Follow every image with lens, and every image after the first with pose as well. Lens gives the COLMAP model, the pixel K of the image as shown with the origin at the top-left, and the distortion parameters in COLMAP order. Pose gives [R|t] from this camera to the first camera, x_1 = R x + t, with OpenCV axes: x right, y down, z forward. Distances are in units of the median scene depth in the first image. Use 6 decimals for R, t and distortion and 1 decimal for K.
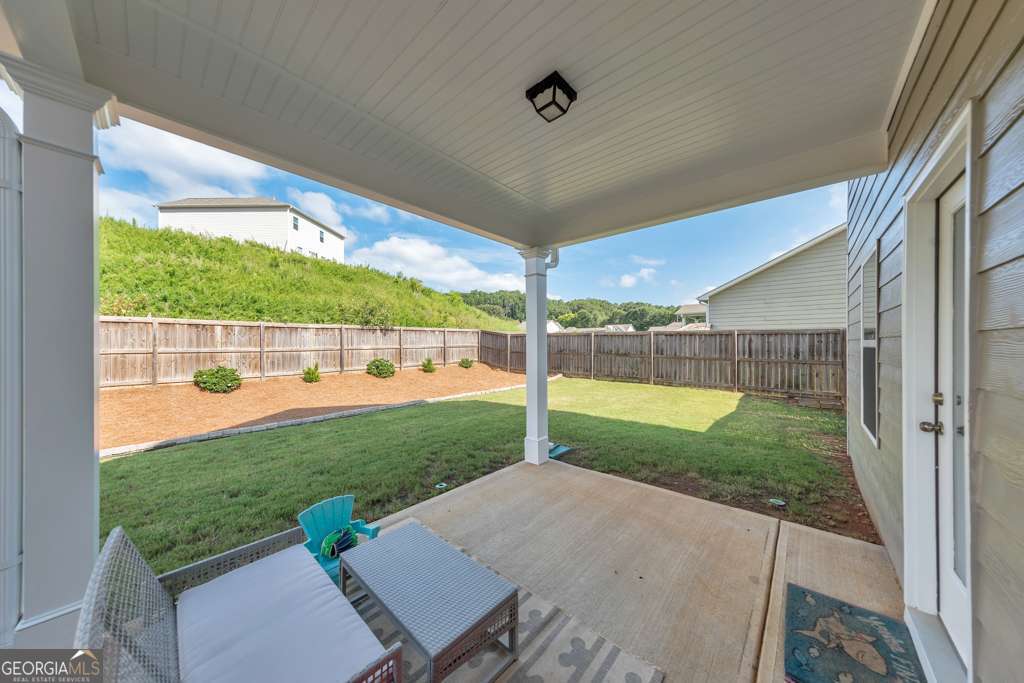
lens RADIAL K [[325.0, 0, 511.5], [0, 325.0, 343.1], [0, 0, 1]] dist [0.001534, -0.000201]
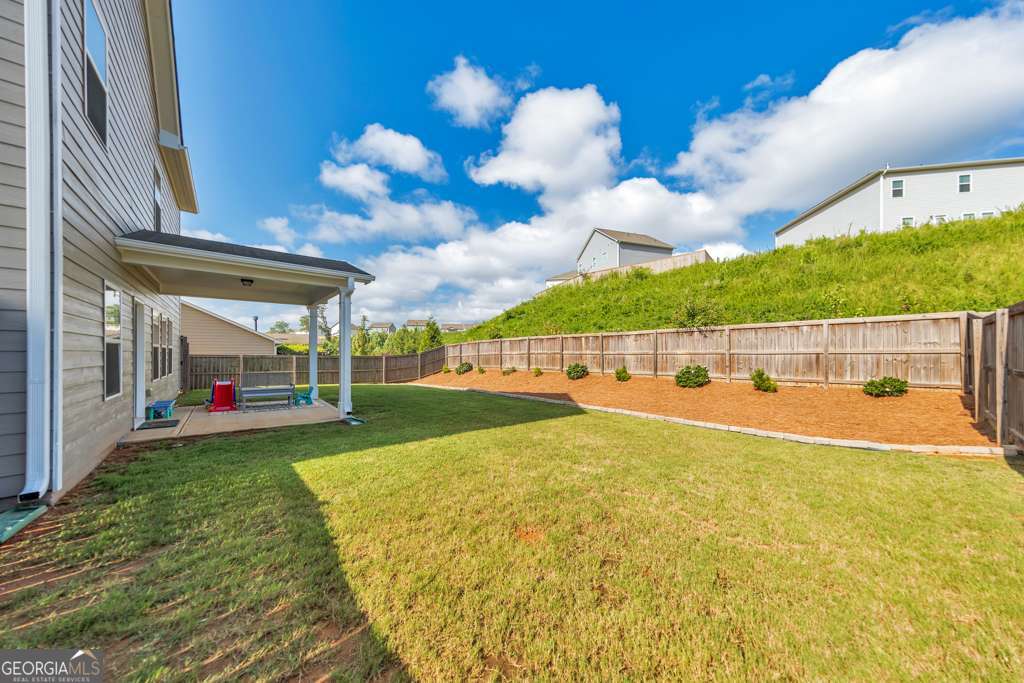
lens RADIAL K [[325.0, 0, 499.0], [0, 325.0, 353.2], [0, 0, 1]] dist [0.001534, -0.000201]
pose [[-0.142121, -0.002561, -0.989846, 0.473300], [-0.007724, 0.999969, -0.001478, 0.019716], [0.989819, 0.007435, -0.142136, 0.580986]]
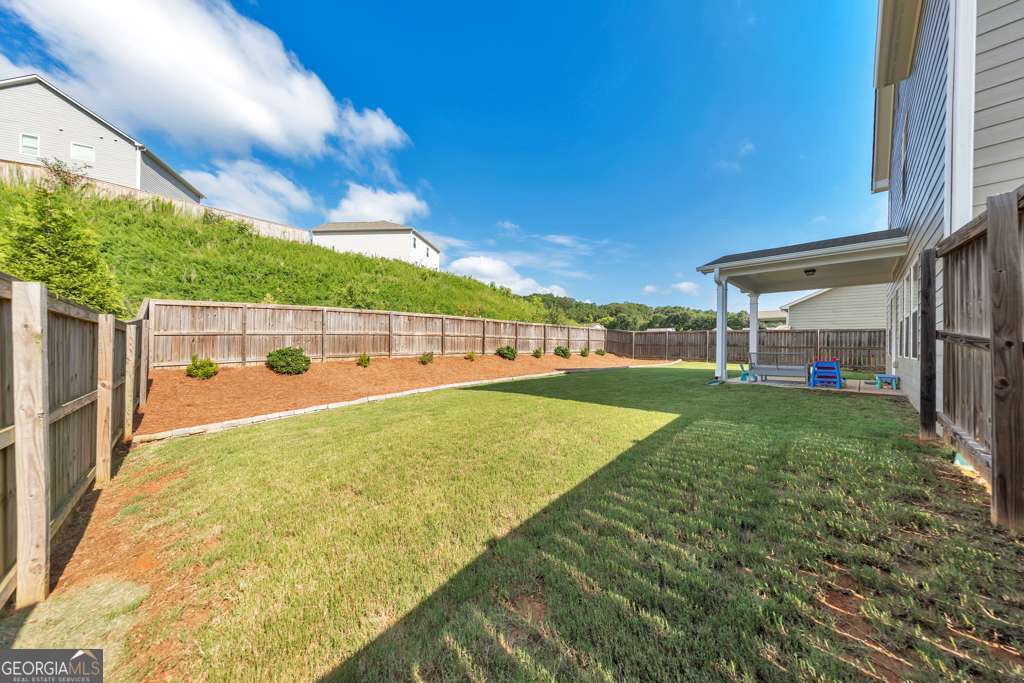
lens RADIAL K [[325.0, 0, 508.9], [0, 325.0, 343.6], [0, 0, 1]] dist [0.001534, -0.000201]
pose [[0.996271, 0.016220, -0.084740, -0.502081], [-0.016785, 0.999841, -0.005965, 0.047973], [0.084630, 0.007365, 0.996385, -0.528587]]
